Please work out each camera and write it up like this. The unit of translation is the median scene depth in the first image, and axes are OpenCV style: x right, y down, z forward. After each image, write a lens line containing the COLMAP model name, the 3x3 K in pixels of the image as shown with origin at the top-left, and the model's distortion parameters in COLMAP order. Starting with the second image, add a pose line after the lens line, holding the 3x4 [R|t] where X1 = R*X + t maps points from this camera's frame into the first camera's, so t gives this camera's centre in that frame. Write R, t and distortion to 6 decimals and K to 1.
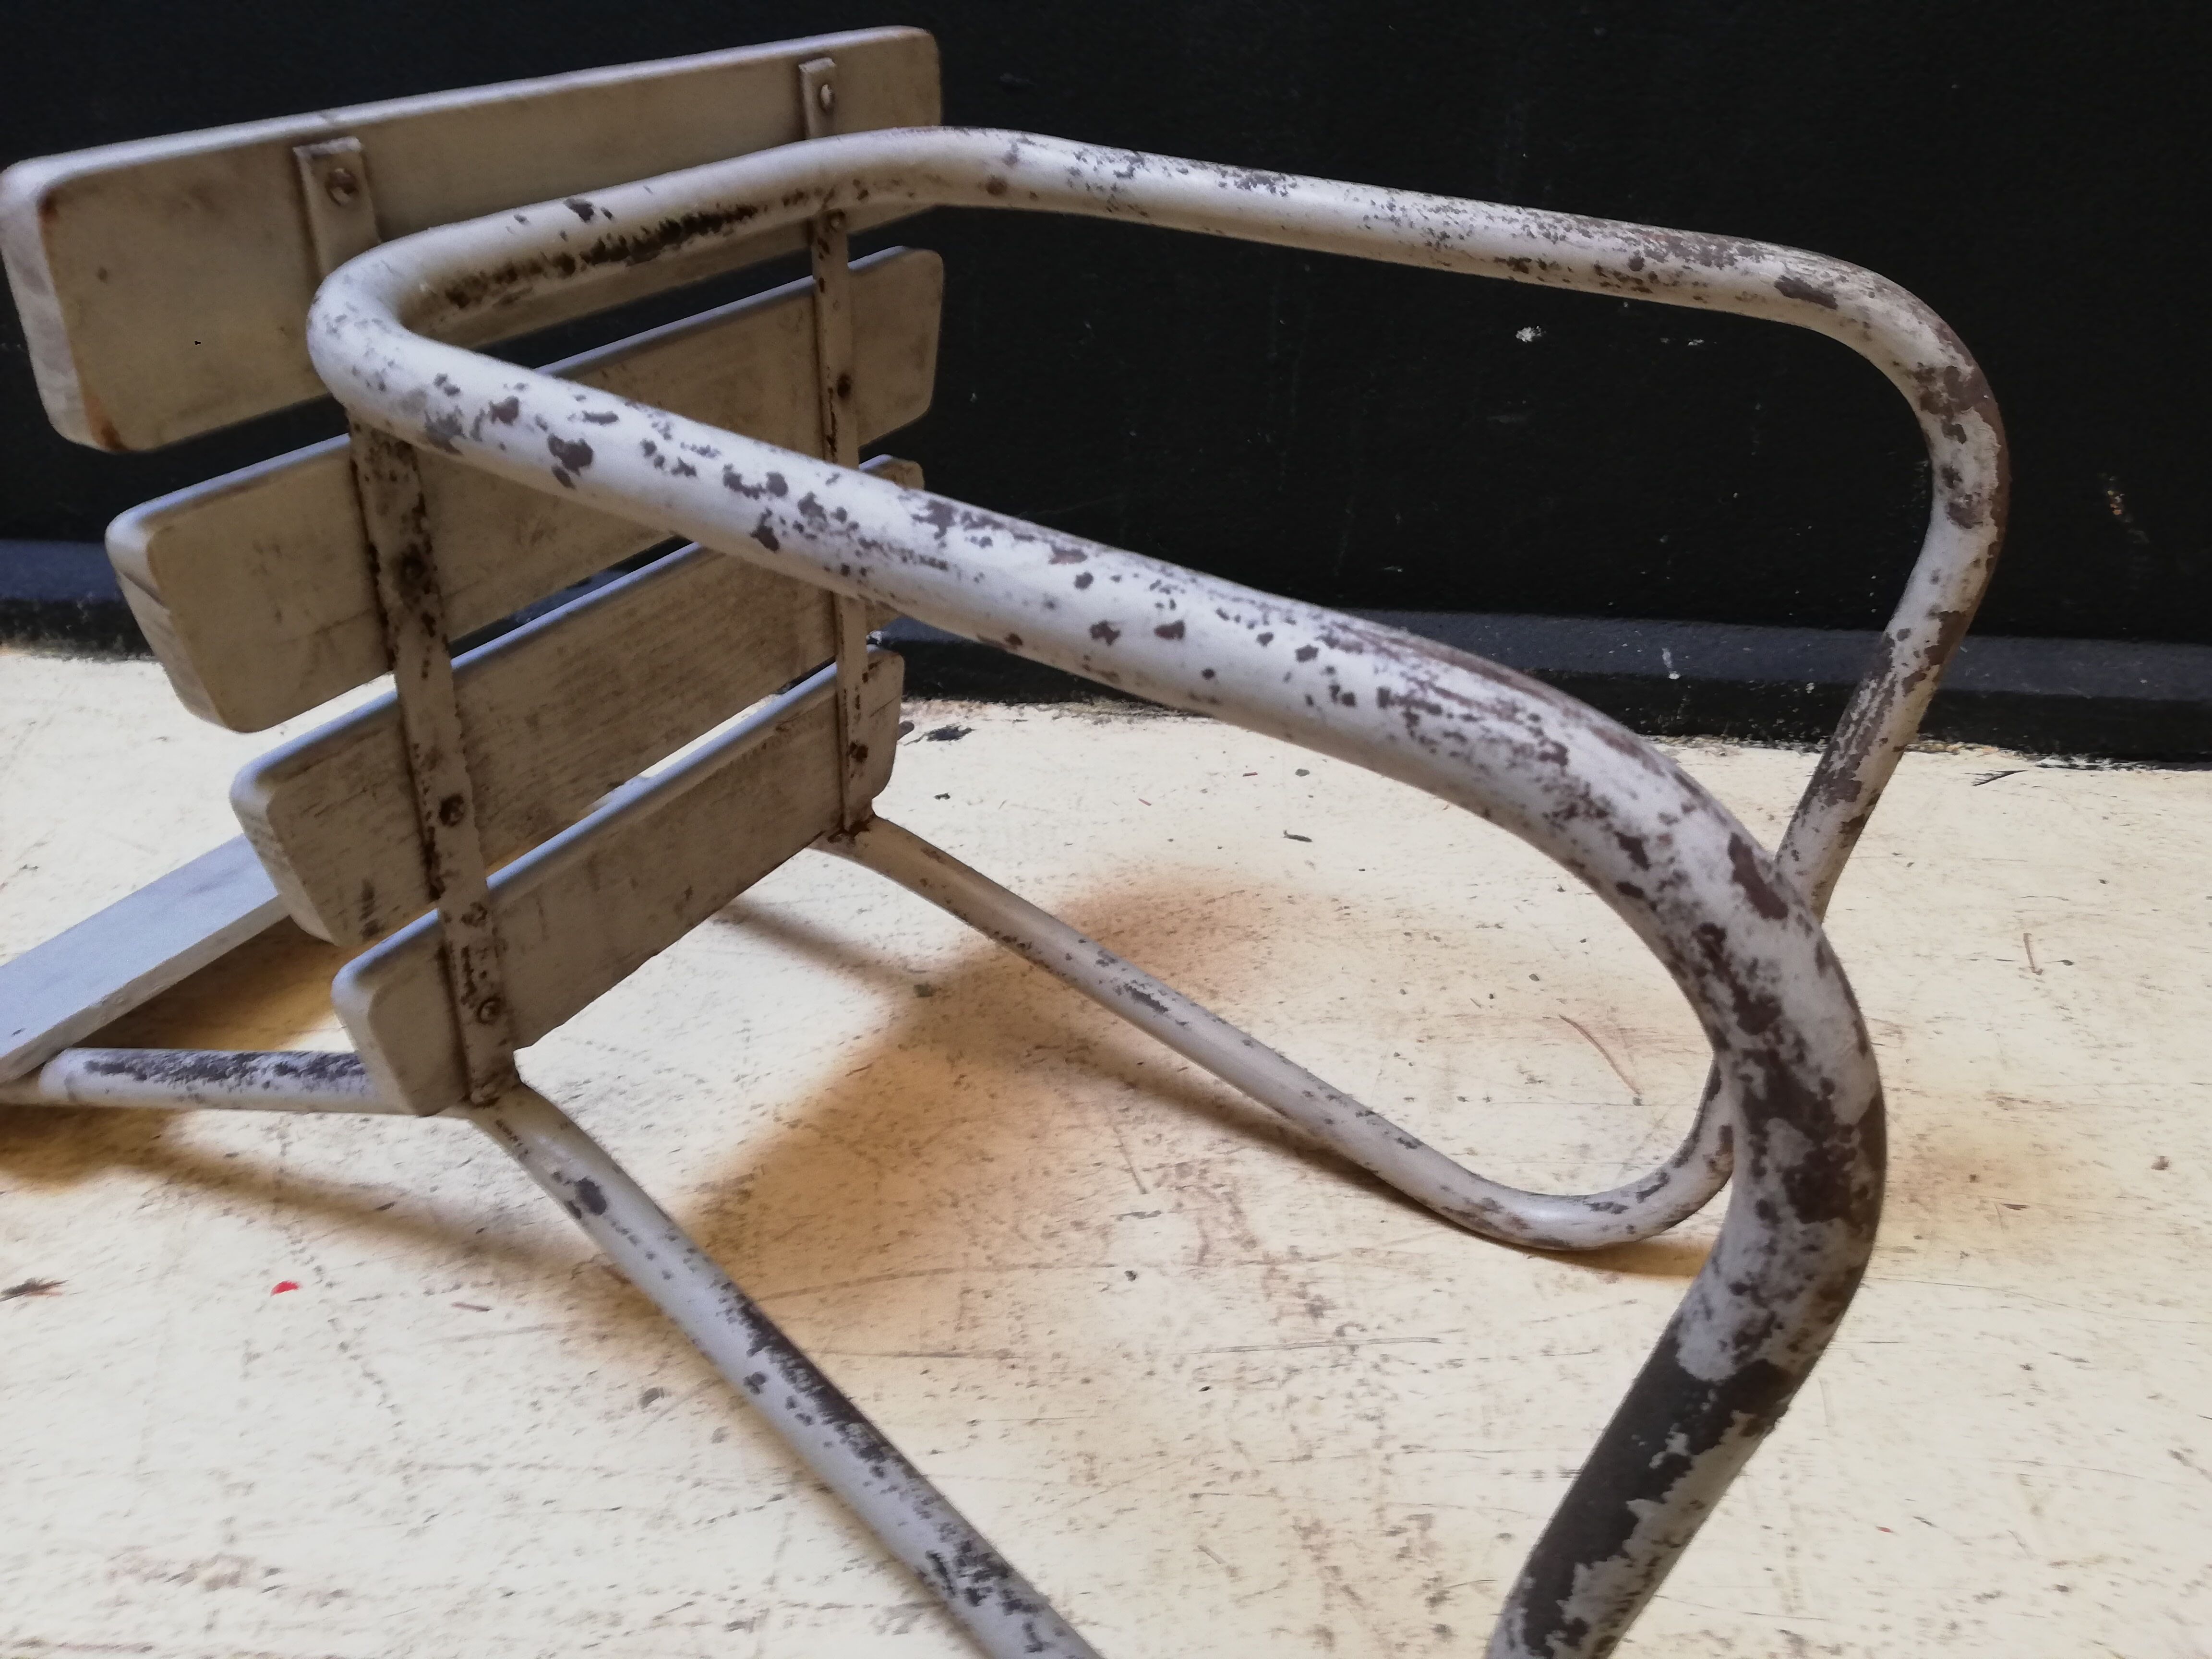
lens RADIAL K [[1715.4, 0, 1101.5], [0, 1715.4, 823.3], [0, 0, 1]] dist [0.037658, -0.066096]
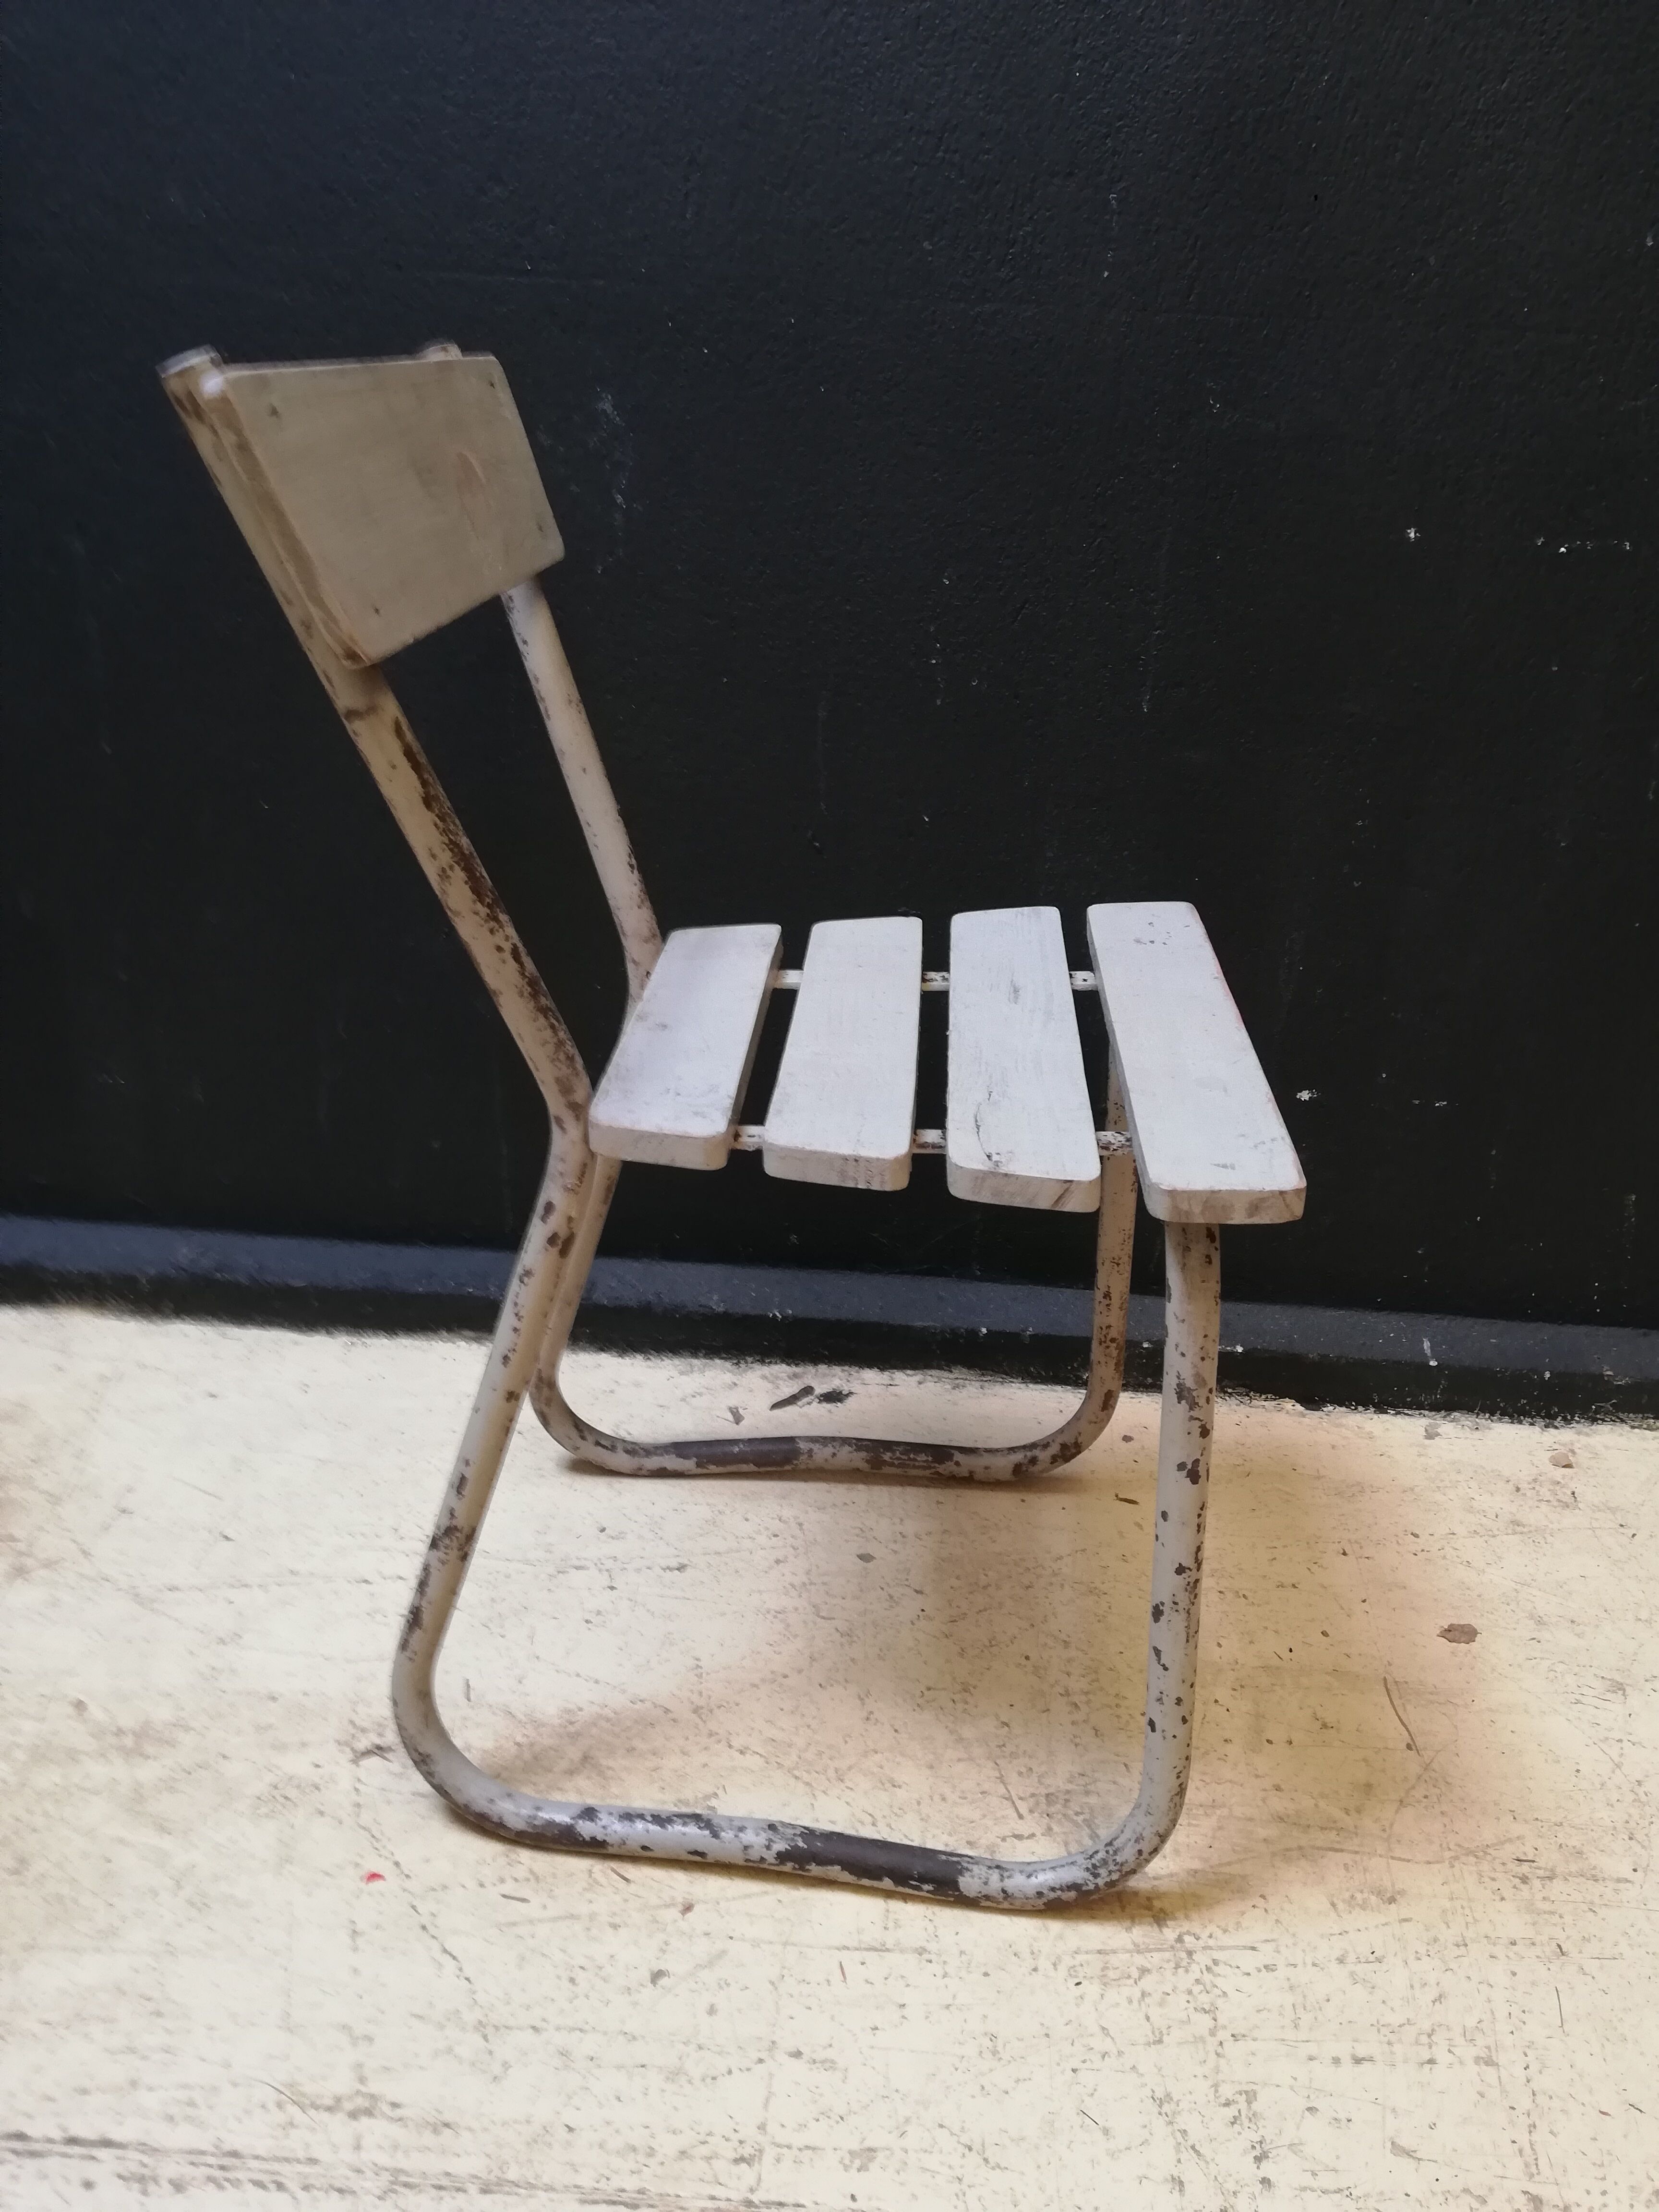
lens RADIAL K [[1715.4, 0, 823.4], [0, 1715.4, 1103.7], [0, 0, 1]] dist [0.037658, -0.066096]
pose [[0.999419, 0.016817, -0.029632, -0.104734], [-0.020827, 0.989835, -0.140687, -0.142873], [0.026965, 0.141222, 0.989611, -0.390445]]
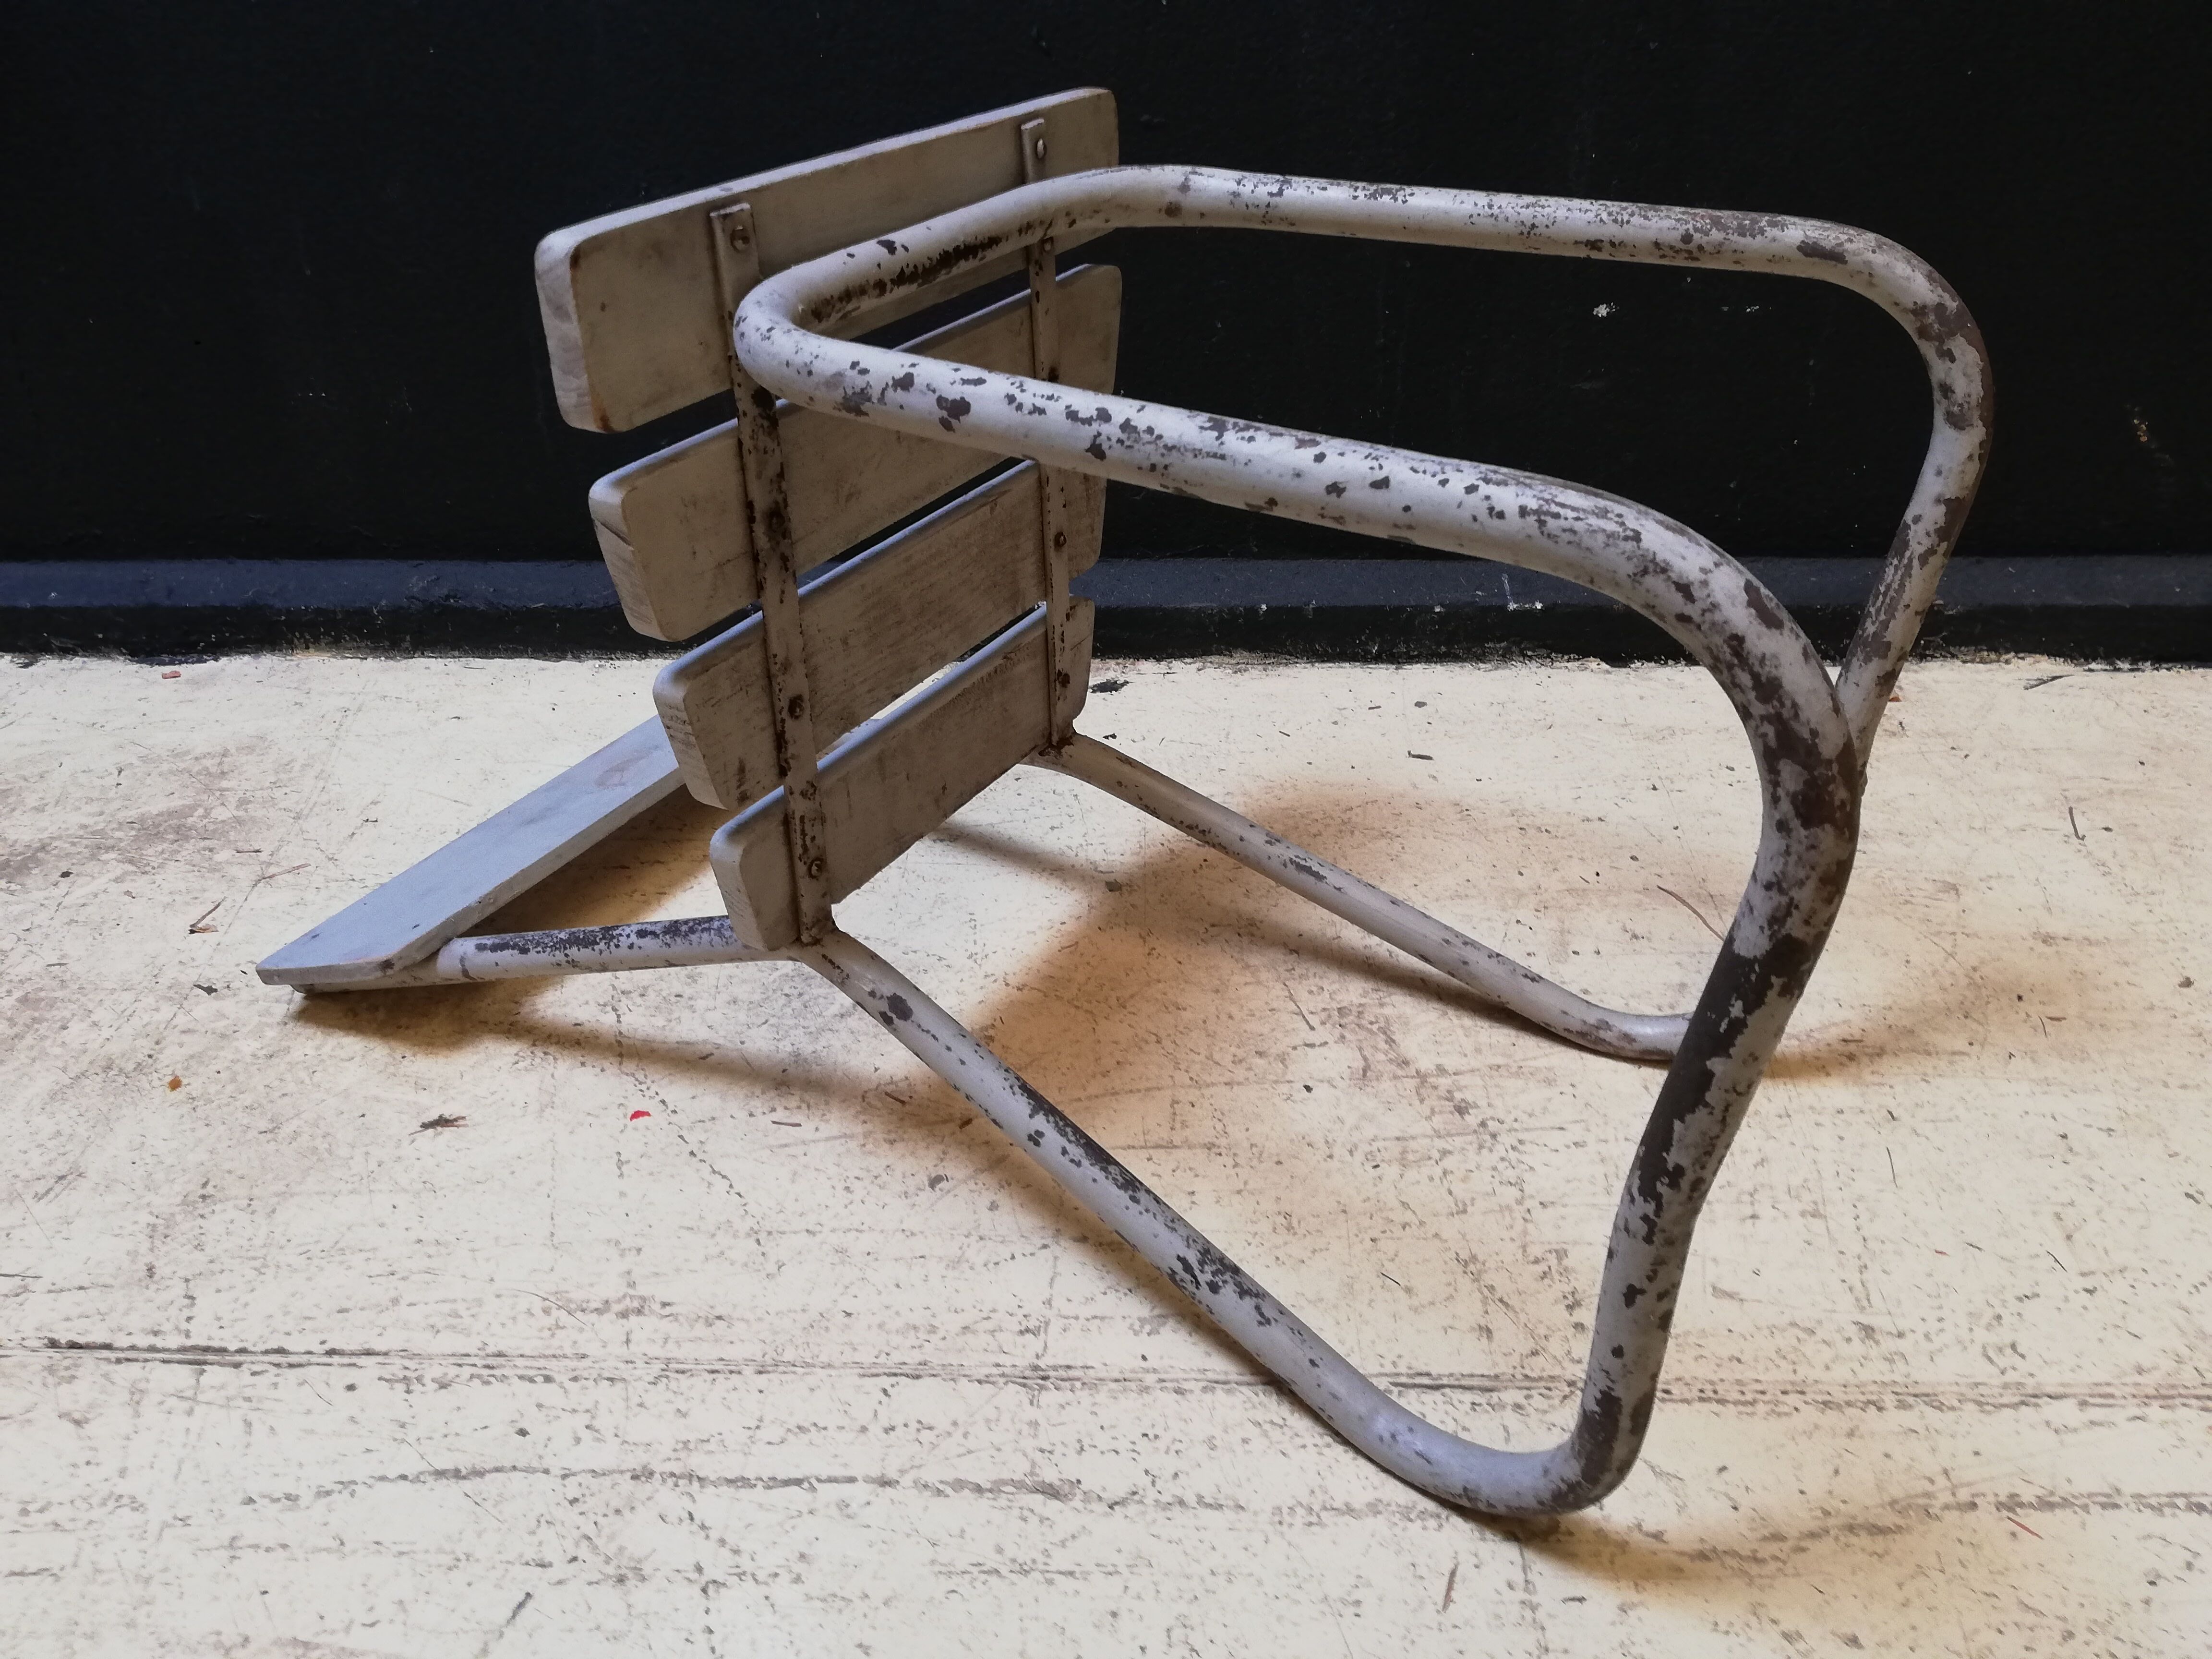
lens RADIAL K [[1715.4, 0, 1092.7], [0, 1715.4, 834.3], [0, 0, 1]] dist [0.037658, -0.066096]
pose [[0.997507, -0.041870, -0.056797, -0.063068], [0.041563, 0.999114, -0.006586, 0.089199], [0.057023, 0.004209, 0.998364, -0.249949]]
